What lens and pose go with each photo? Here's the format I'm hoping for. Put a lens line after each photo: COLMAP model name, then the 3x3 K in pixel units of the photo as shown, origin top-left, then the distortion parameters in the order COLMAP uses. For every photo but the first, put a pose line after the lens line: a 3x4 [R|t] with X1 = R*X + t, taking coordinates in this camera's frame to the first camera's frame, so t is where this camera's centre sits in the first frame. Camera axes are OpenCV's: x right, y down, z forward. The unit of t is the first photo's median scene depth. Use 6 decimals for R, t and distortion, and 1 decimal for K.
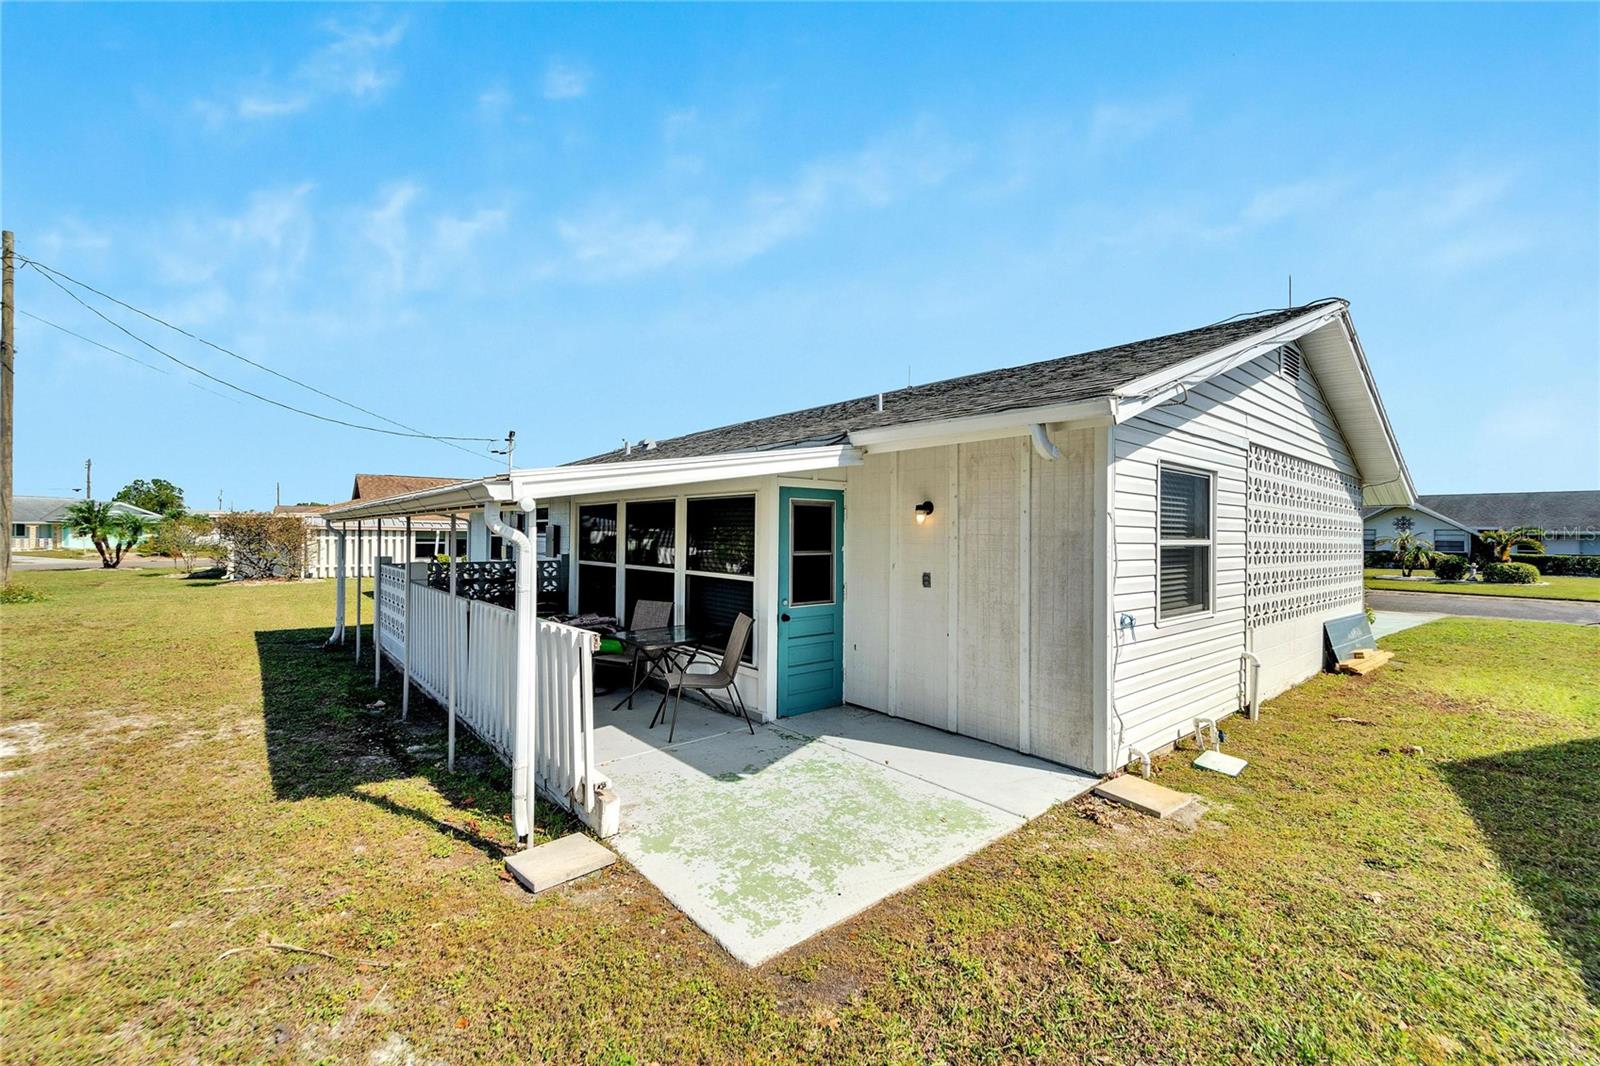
lens RADIAL K [[648.1, 0, 795.0], [0, 648.1, 530.0], [0, 0, 1]] dist [0.000672, -0.000050]
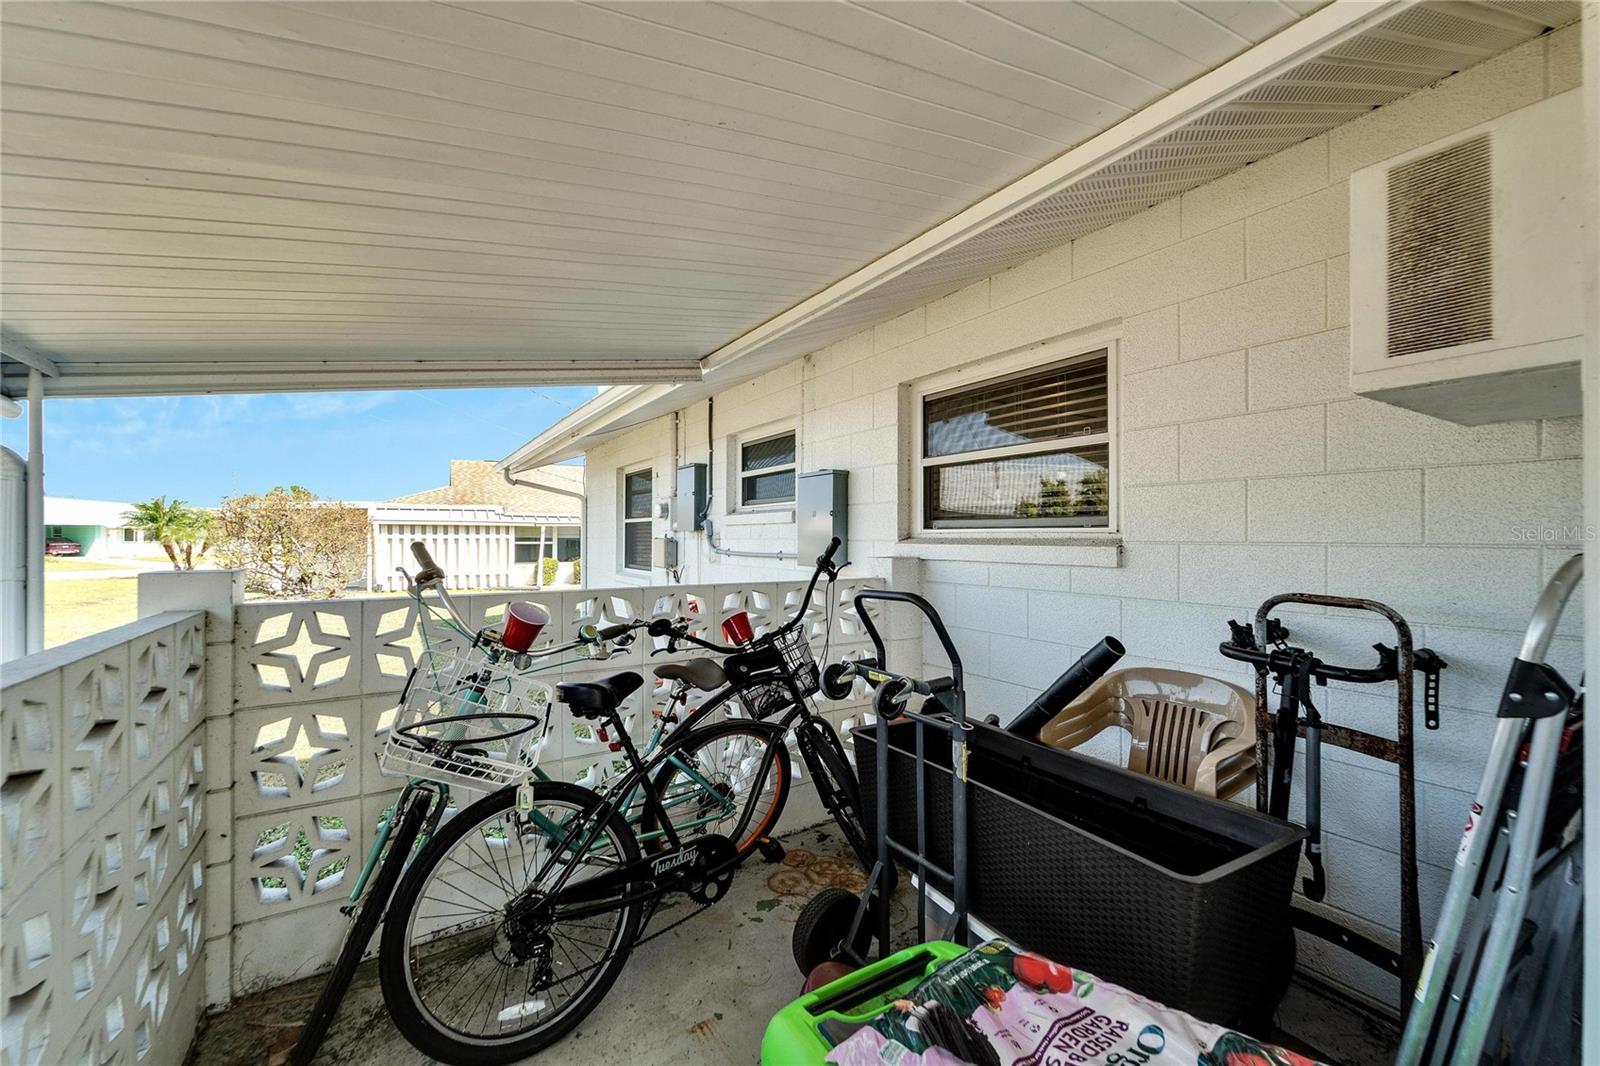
lens RADIAL K [[654.6, 0, 797.2], [0, 654.6, 527.2], [0, 0, 1]] dist [0.000391, -0.000124]
pose [[0.989156, -0.011005, -0.146458, -0.713853], [0.009903, 0.999917, -0.008252, 0.051890], [0.146537, 0.006713, 0.989182, 1.400940]]
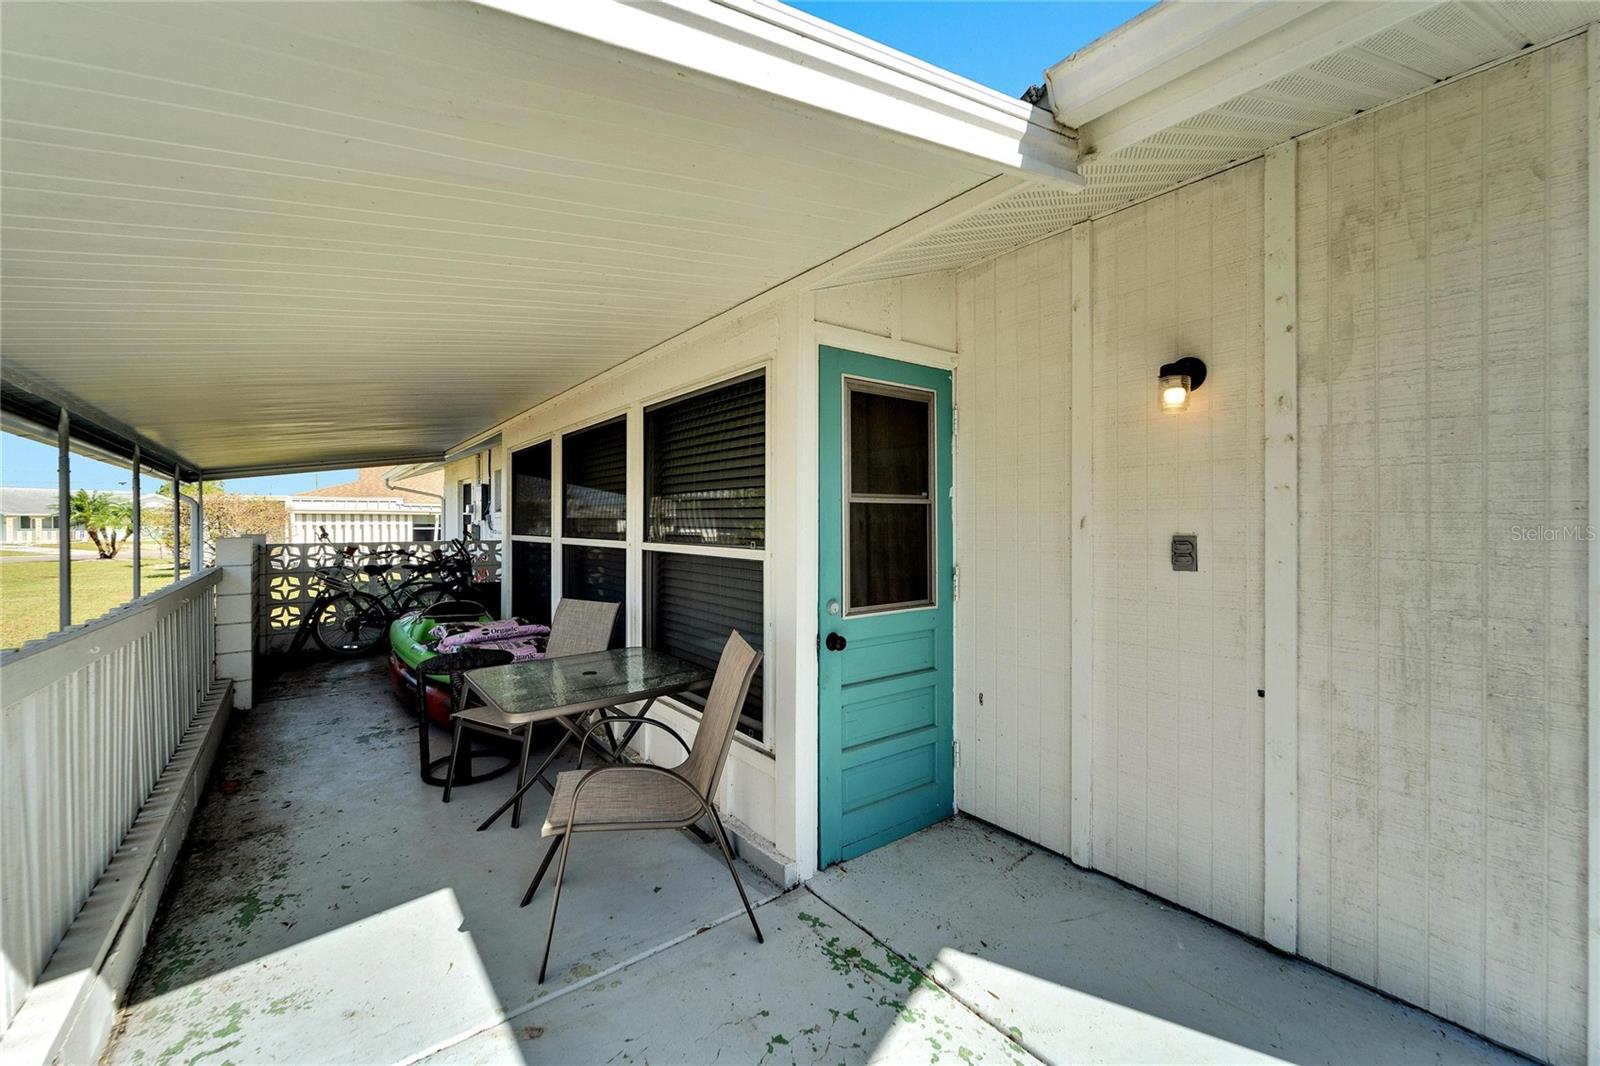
lens RADIAL K [[649.9, 0, 793.1], [0, 649.9, 521.1], [0, 0, 1]] dist [0.000416, 0.000137]
pose [[0.998420, -0.011221, -0.055062, -0.017908], [0.011543, 0.999918, 0.005529, 0.049793], [0.054995, -0.006156, 0.998468, 0.552865]]
